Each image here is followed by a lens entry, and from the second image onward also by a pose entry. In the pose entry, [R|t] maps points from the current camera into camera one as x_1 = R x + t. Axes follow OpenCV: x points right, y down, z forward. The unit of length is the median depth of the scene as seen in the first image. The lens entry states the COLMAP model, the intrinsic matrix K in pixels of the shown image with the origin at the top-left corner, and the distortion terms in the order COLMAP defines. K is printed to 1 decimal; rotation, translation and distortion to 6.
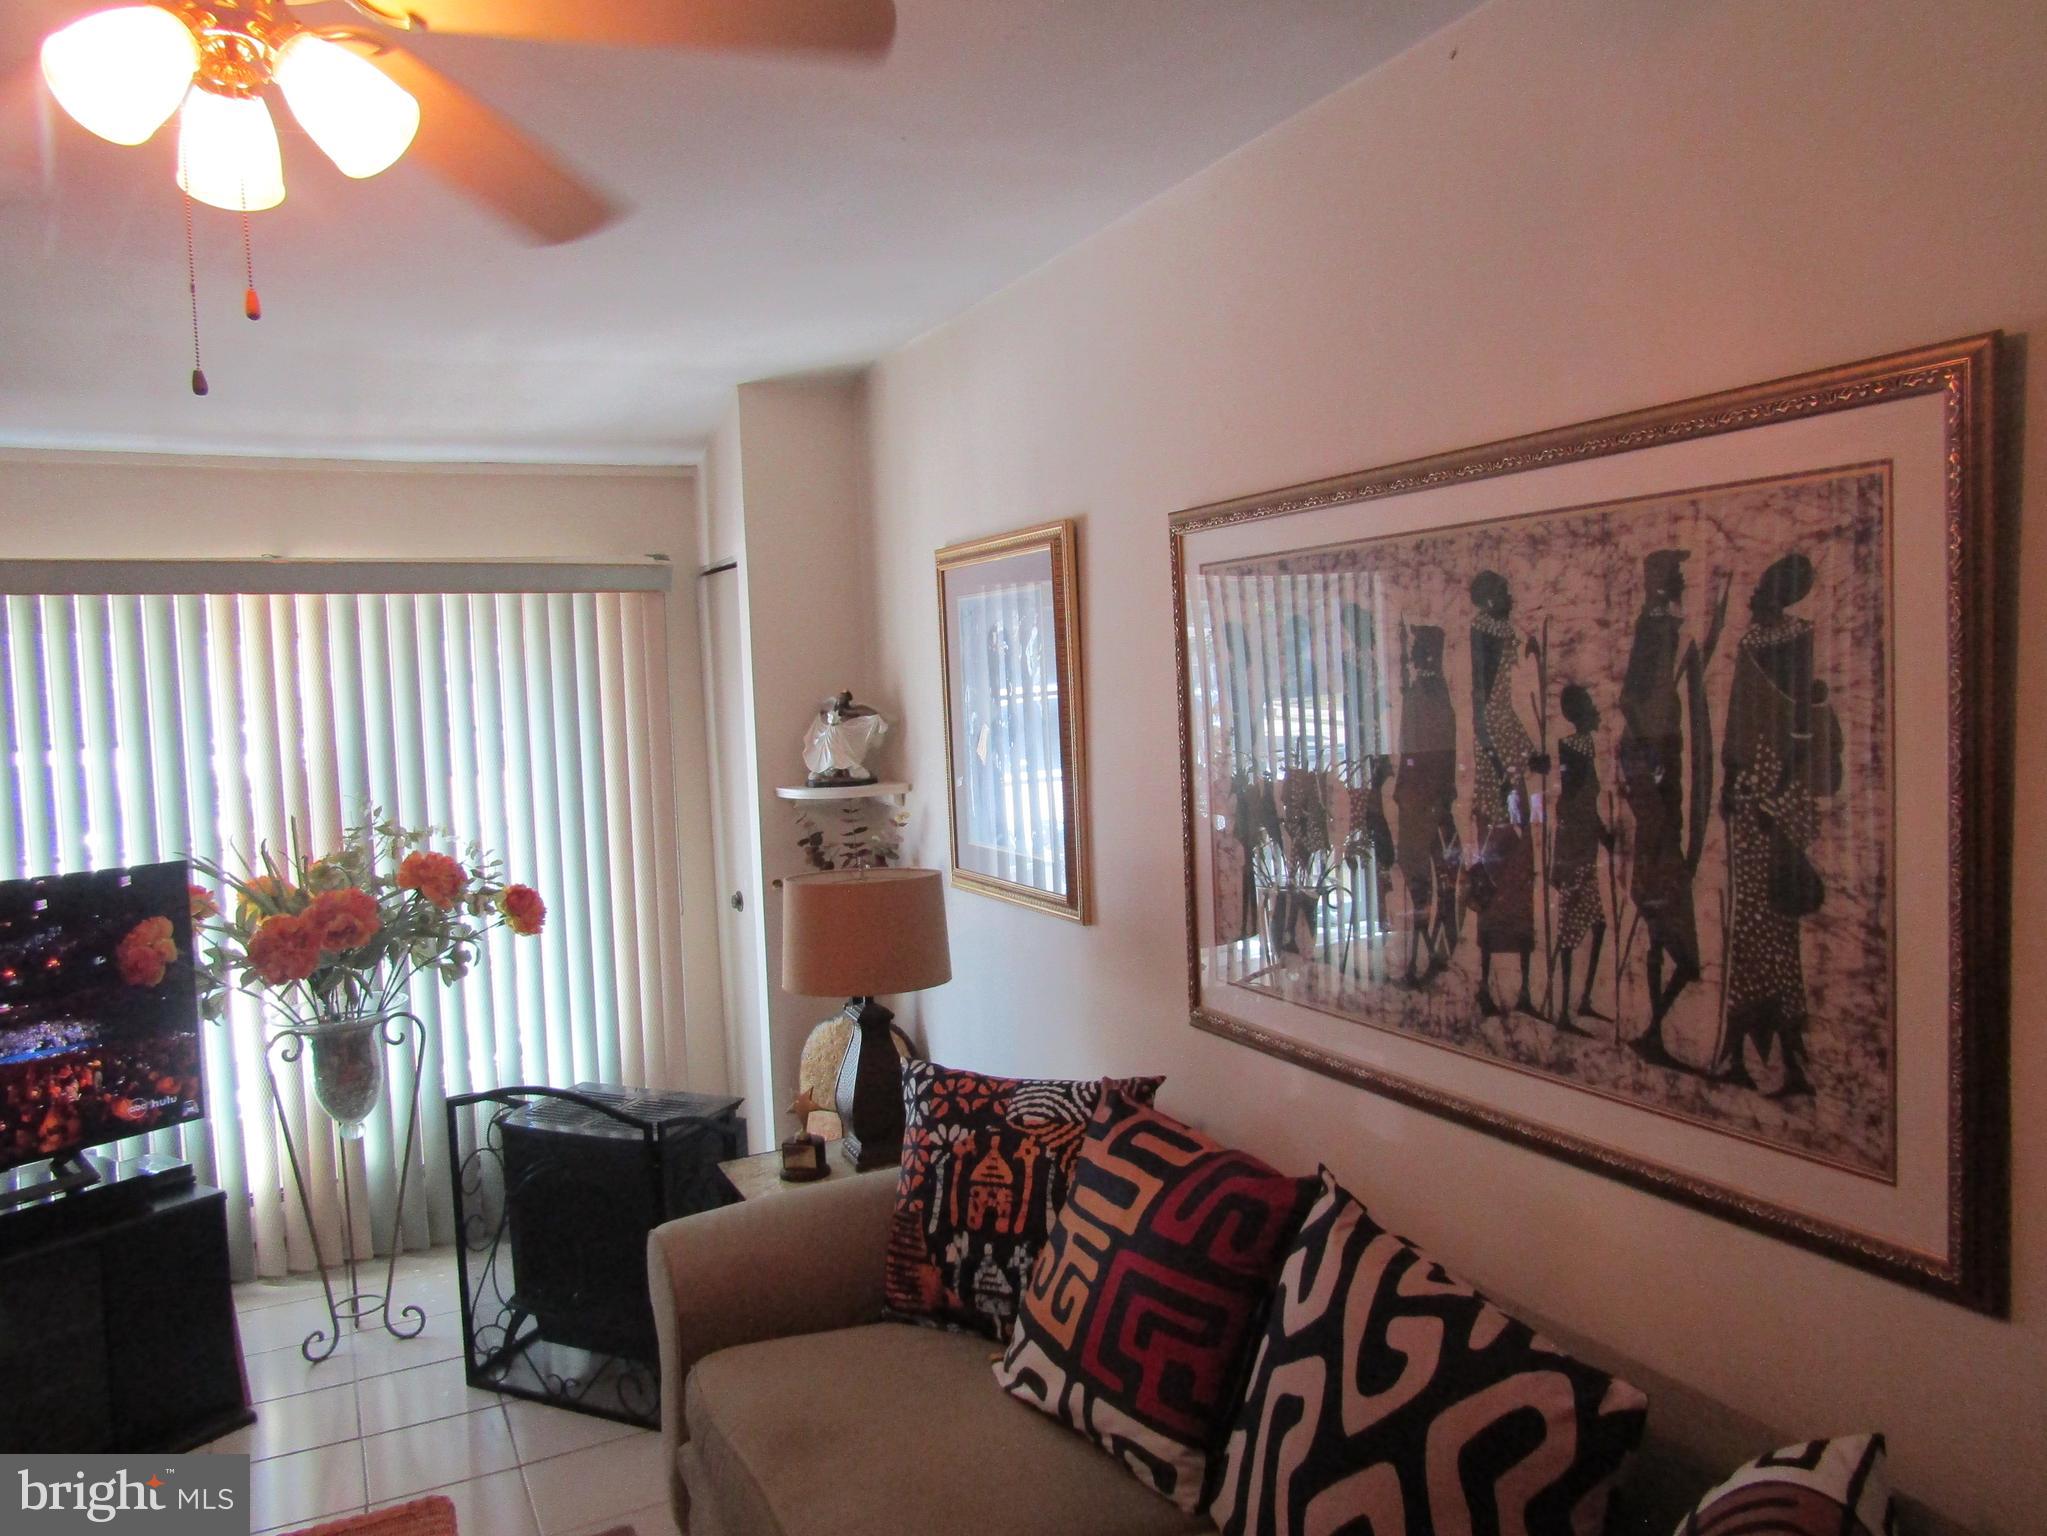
lens RADIAL K [[1452.5, 0, 1024.4], [0, 1452.5, 768.1], [0, 0, 1]] dist [-0.013692, 0.002294]
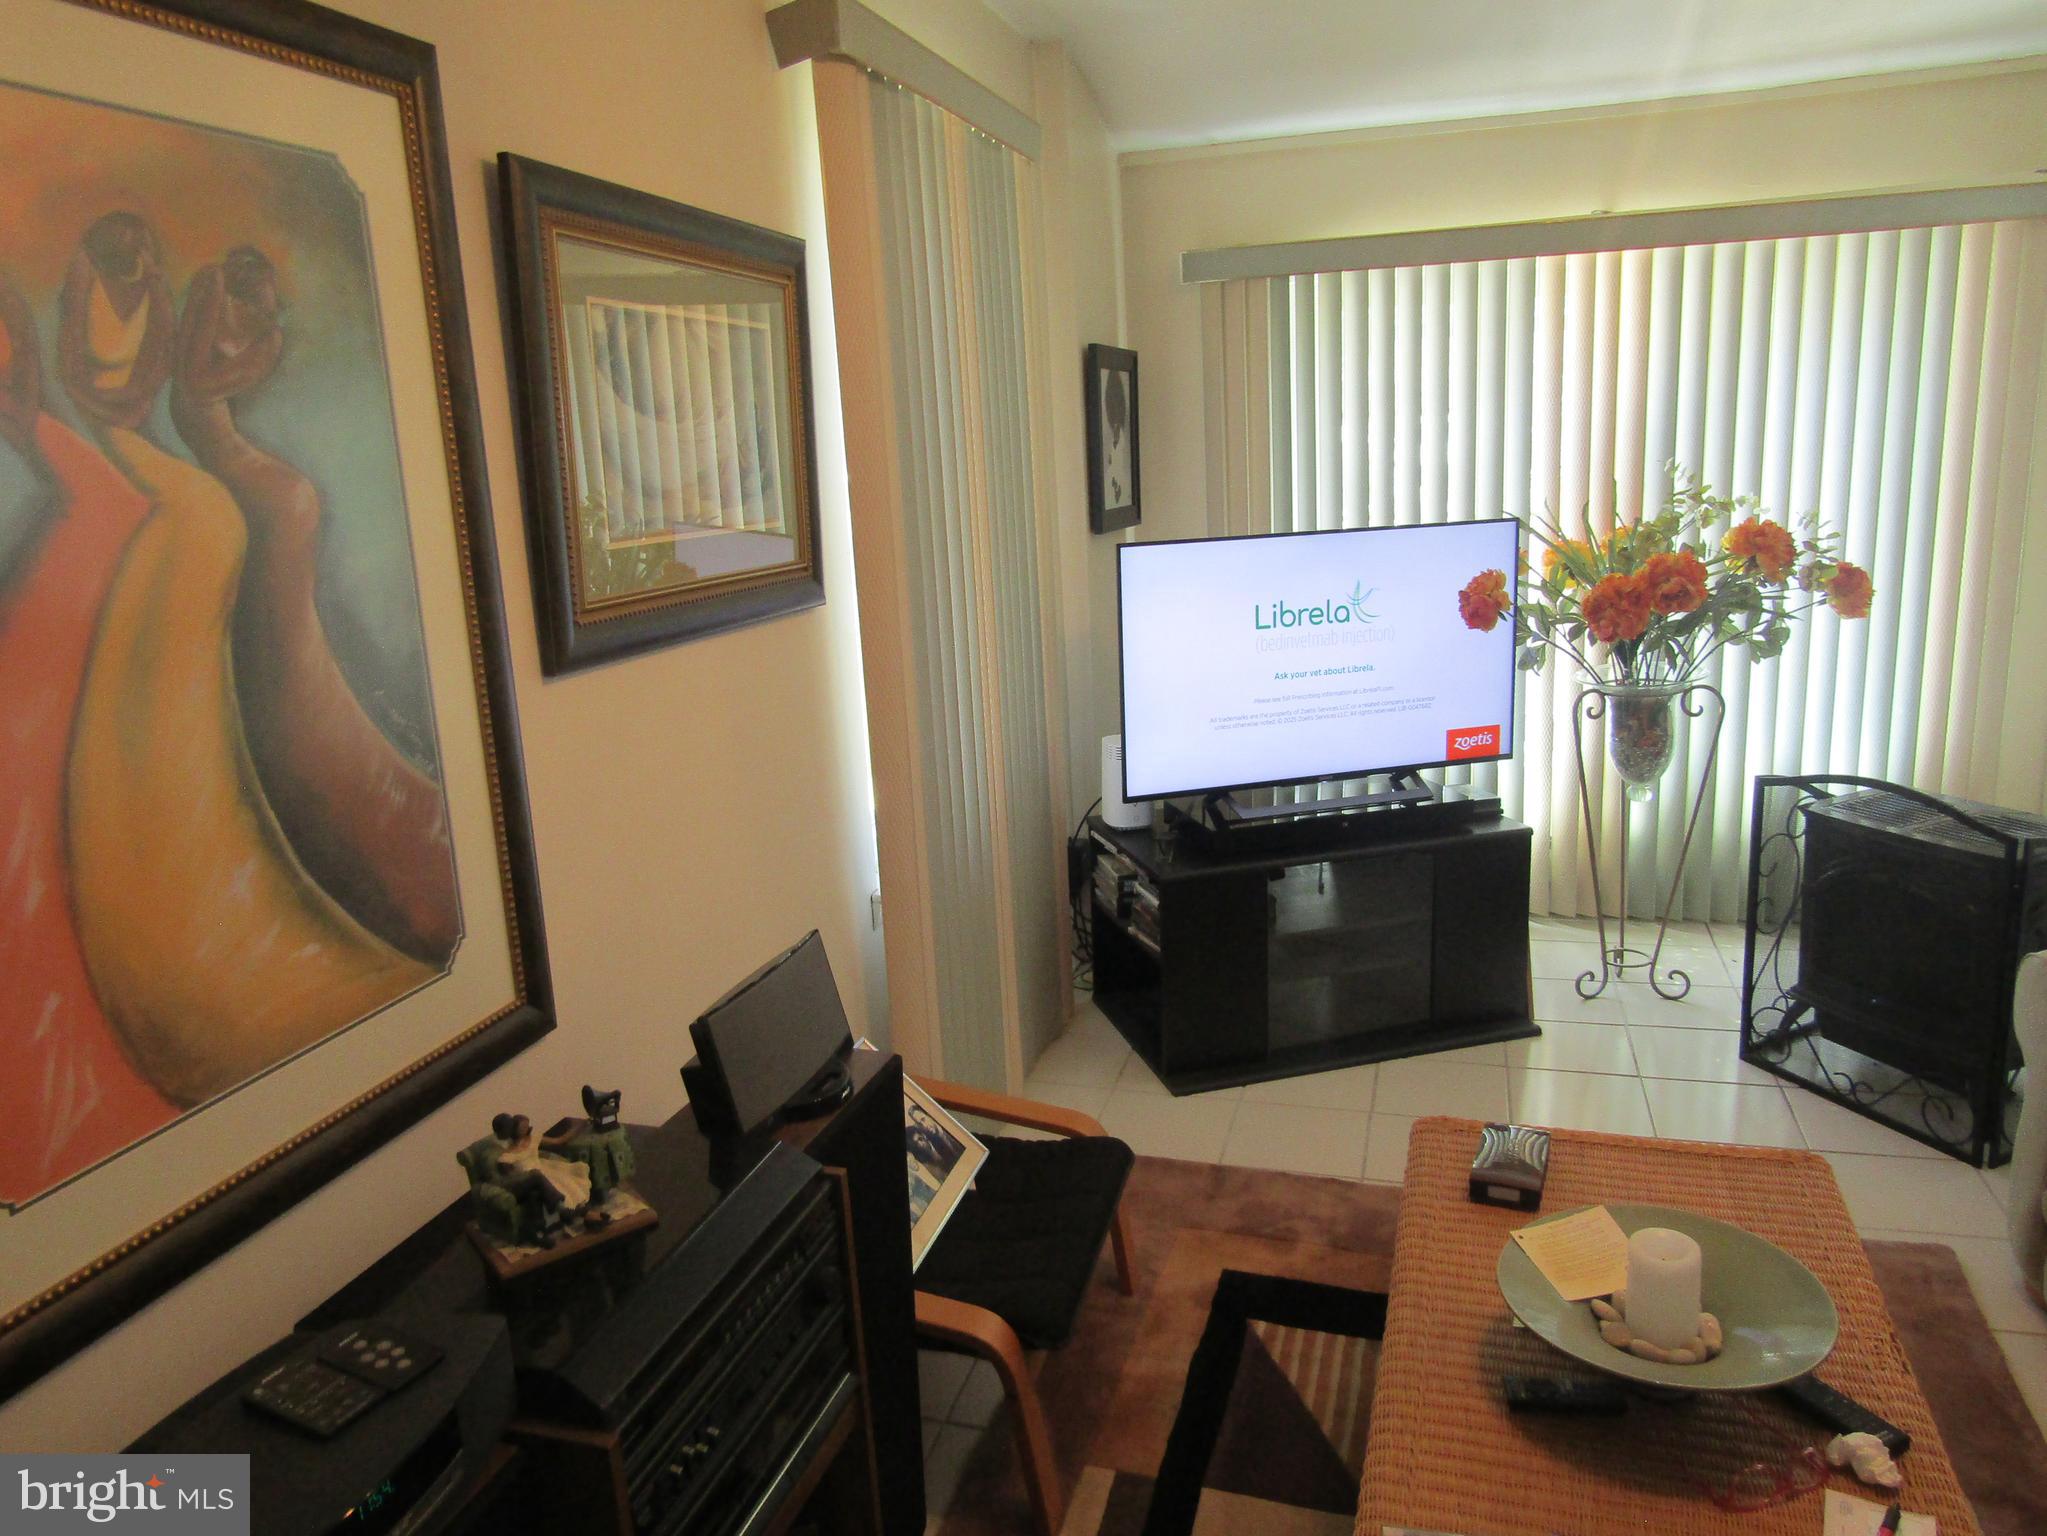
lens RADIAL K [[1452.5, 0, 1024.4], [0, 1452.5, 768.1], [0, 0, 1]] dist [-0.013692, 0.002294]
pose [[0.731595, 0.153983, -0.664122, -0.112741], [-0.013786, 0.977300, 0.211409, 0.023812], [0.681600, -0.145510, 0.717111, -0.031031]]
